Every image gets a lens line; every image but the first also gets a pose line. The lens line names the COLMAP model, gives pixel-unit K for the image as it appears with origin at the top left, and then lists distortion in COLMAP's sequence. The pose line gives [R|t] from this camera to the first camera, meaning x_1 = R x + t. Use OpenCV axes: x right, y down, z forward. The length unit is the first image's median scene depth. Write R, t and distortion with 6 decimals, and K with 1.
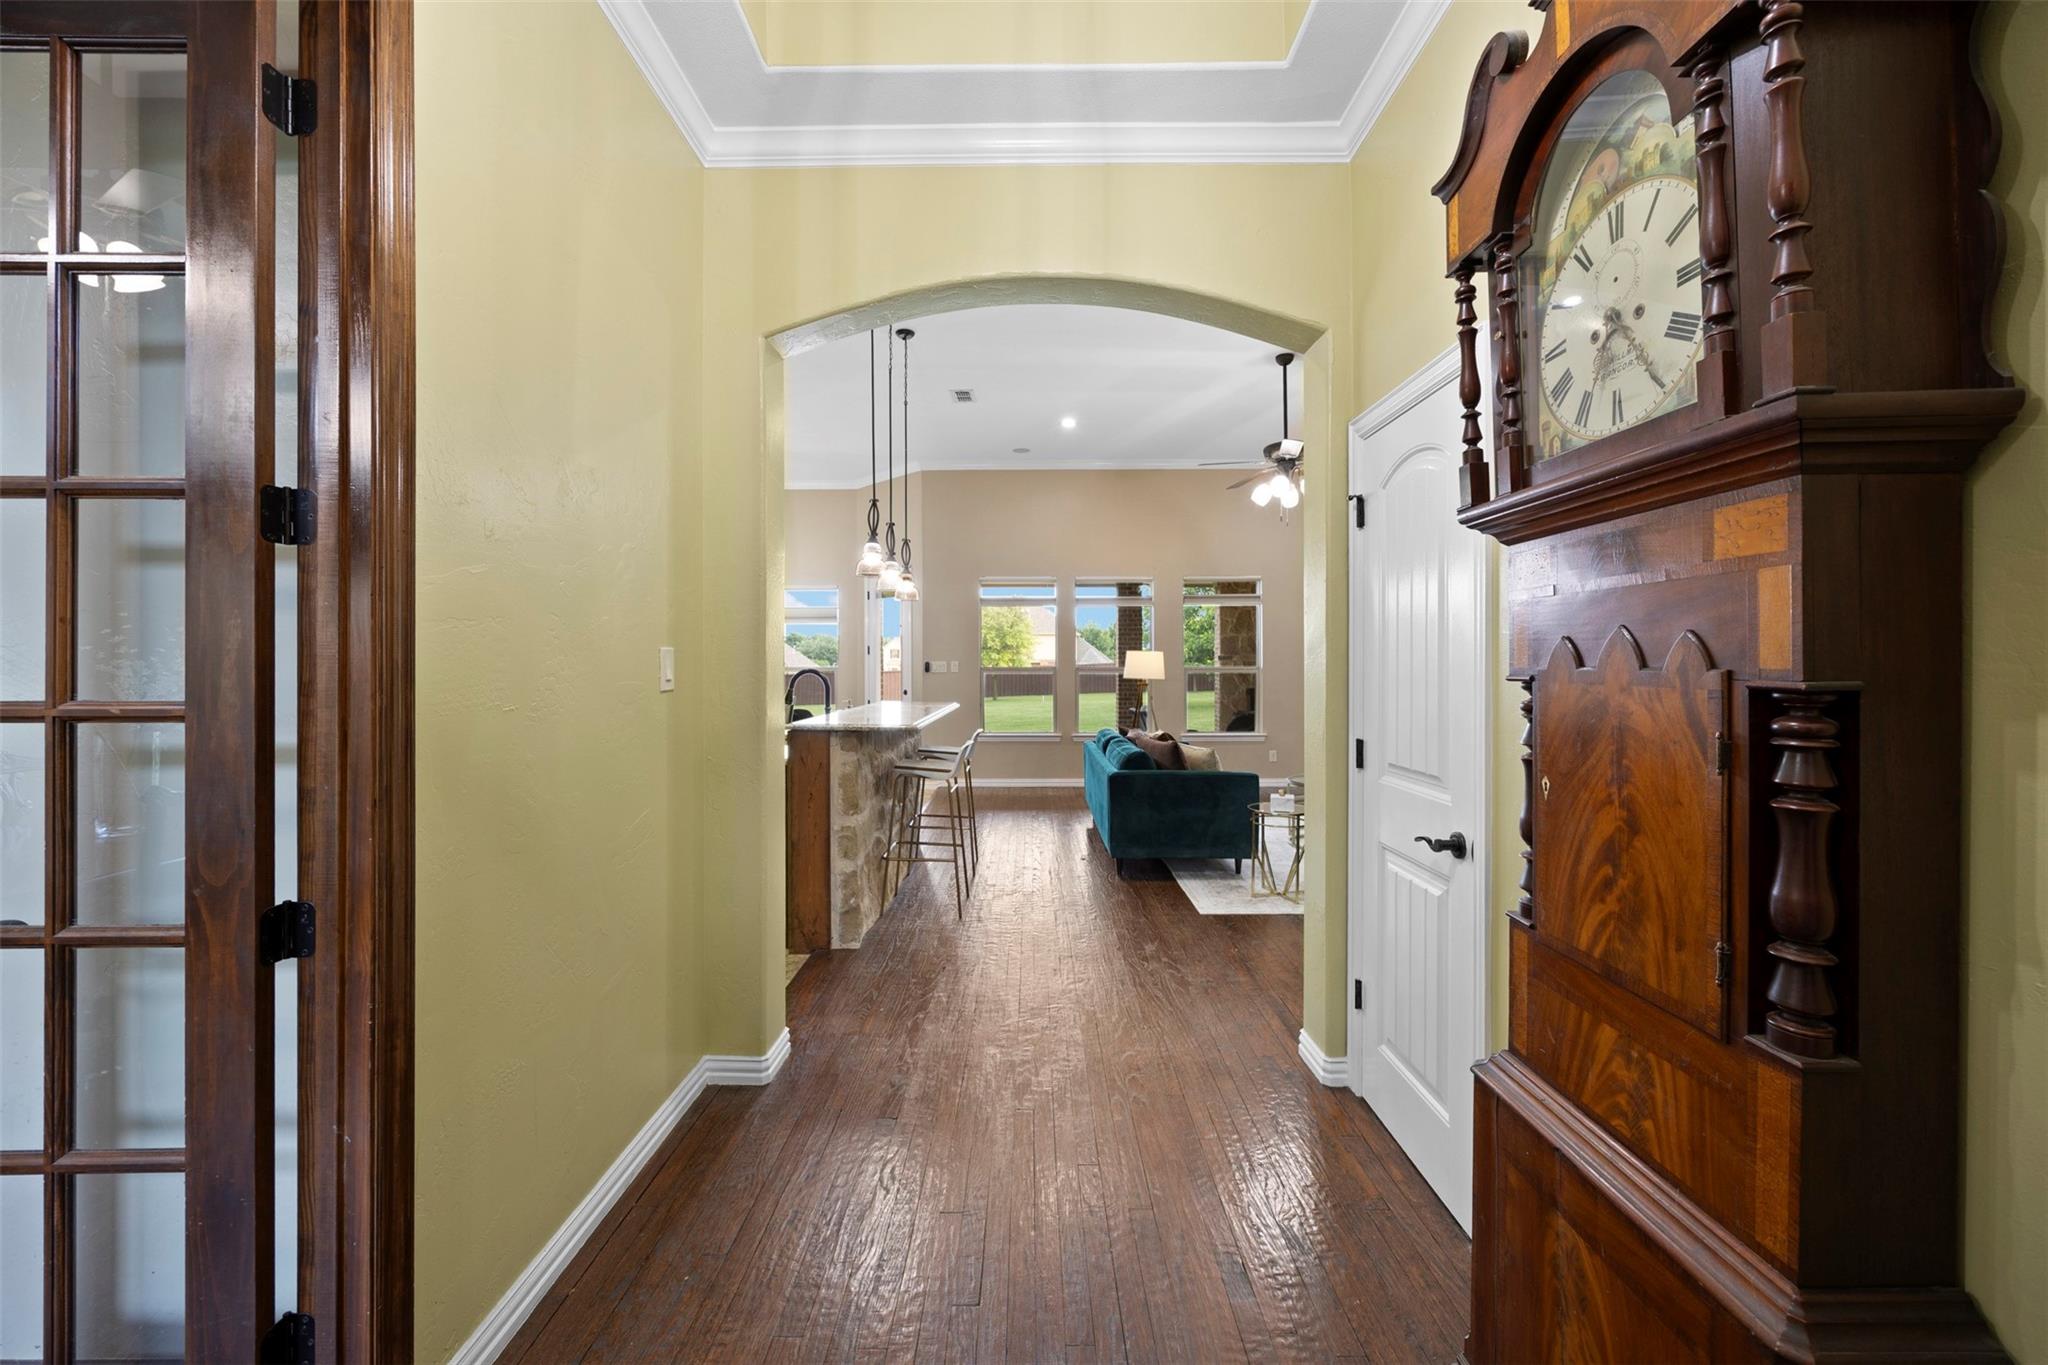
lens RADIAL K [[778.3, 0, 1022.8], [0, 778.3, 673.3], [0, 0, 1]] dist [-0.000767, 0.000063]
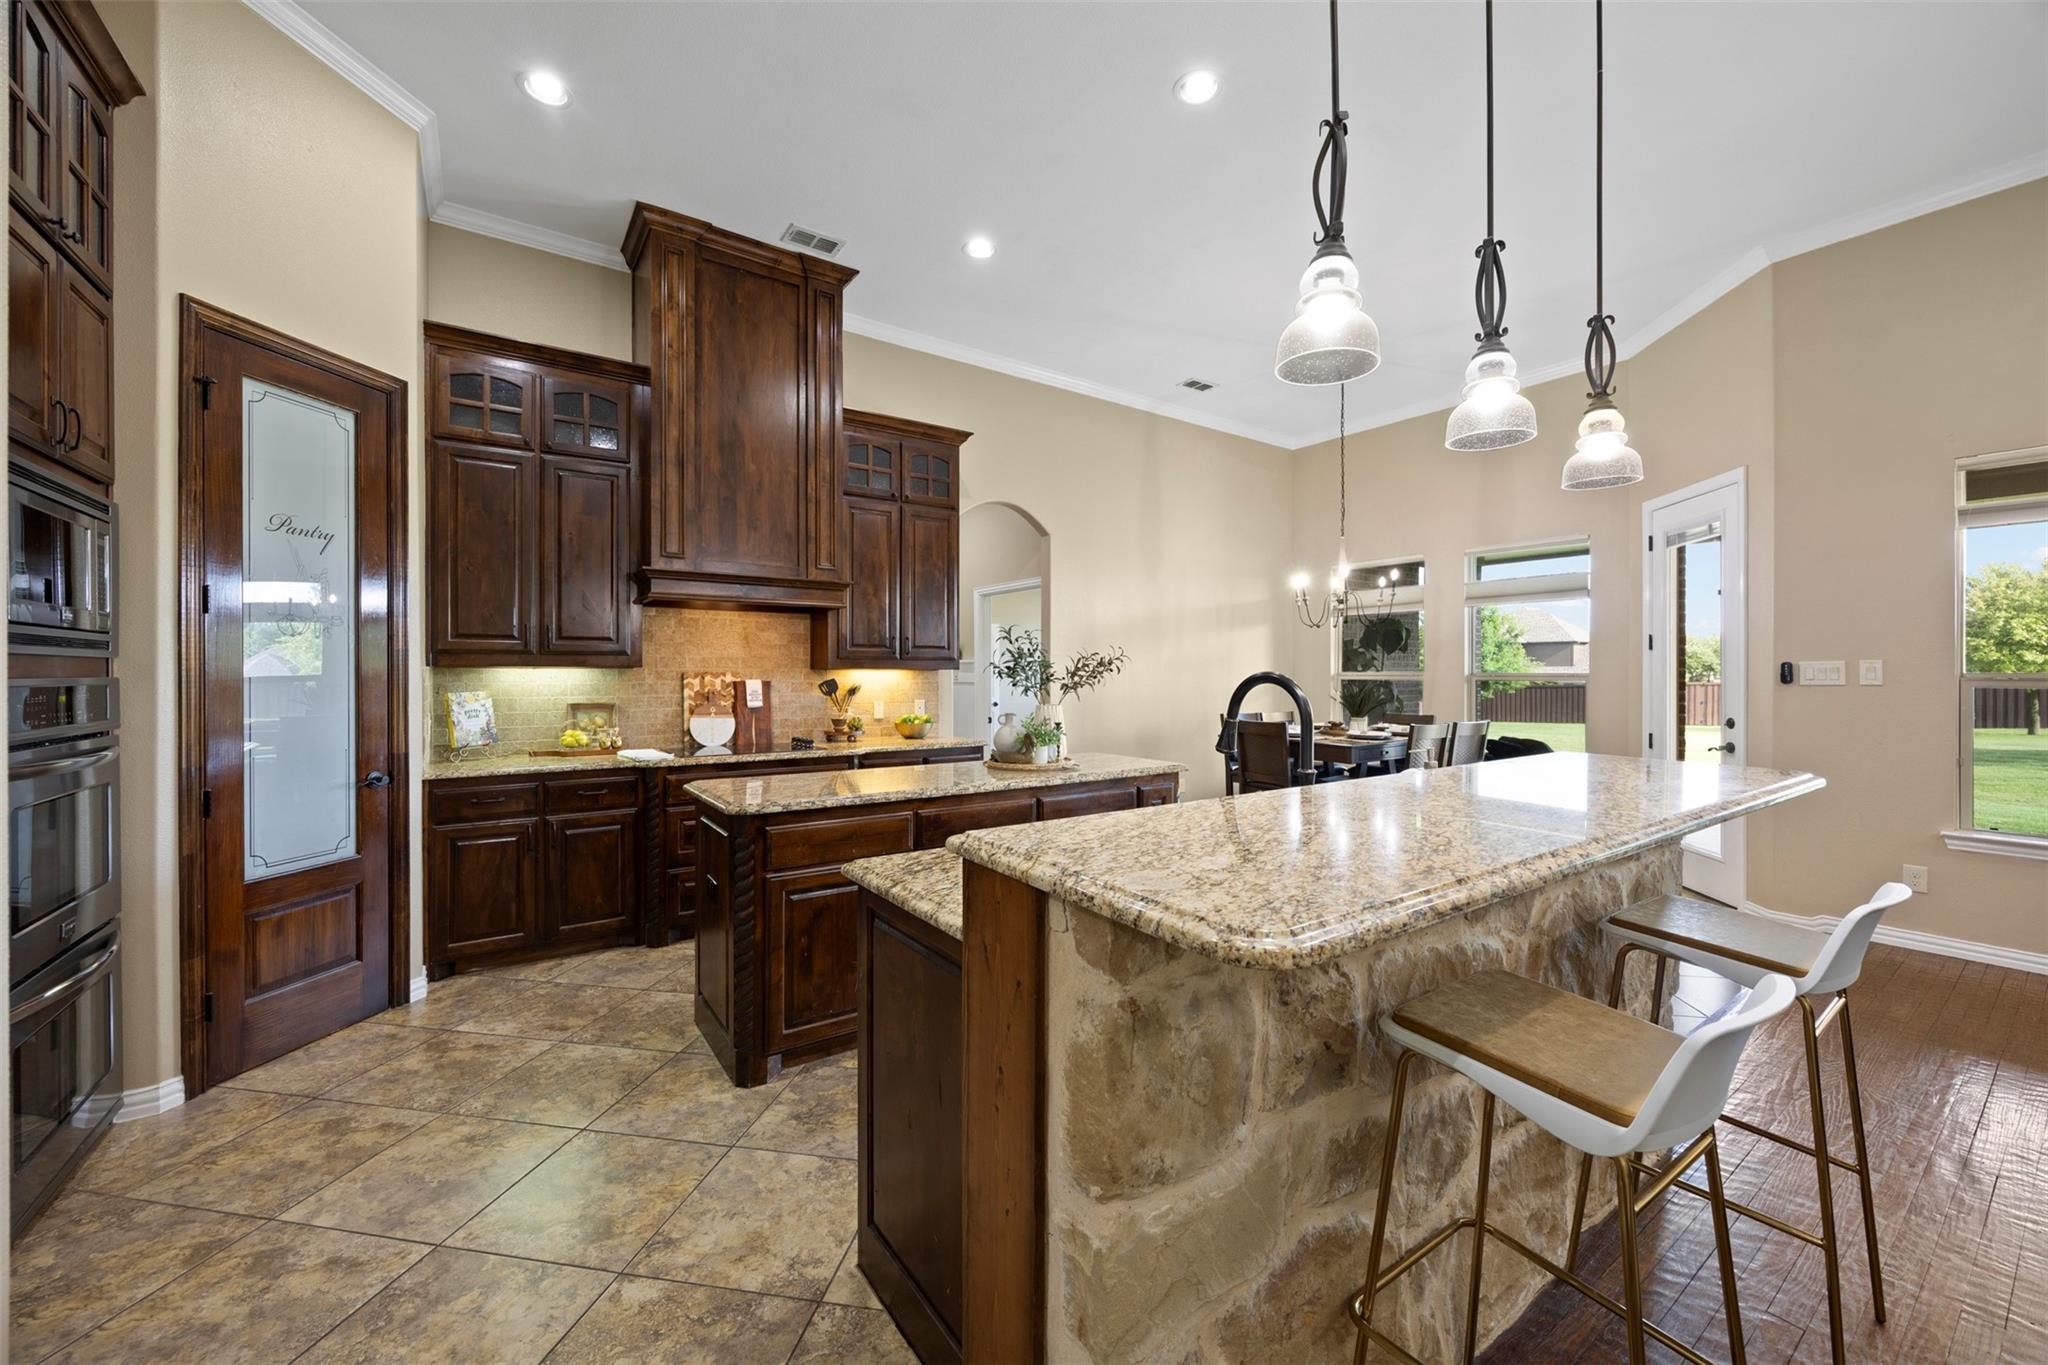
lens RADIAL K [[778.3, 0, 1022.8], [0, 778.3, 673.3], [0, 0, 1]] dist [-0.000767, 0.000063]
pose [[0.580200, 0.003695, -0.814466, -0.009984], [-0.011066, 0.999933, -0.003347, -0.001003], [0.814399, 0.010954, 0.580202, 0.481817]]
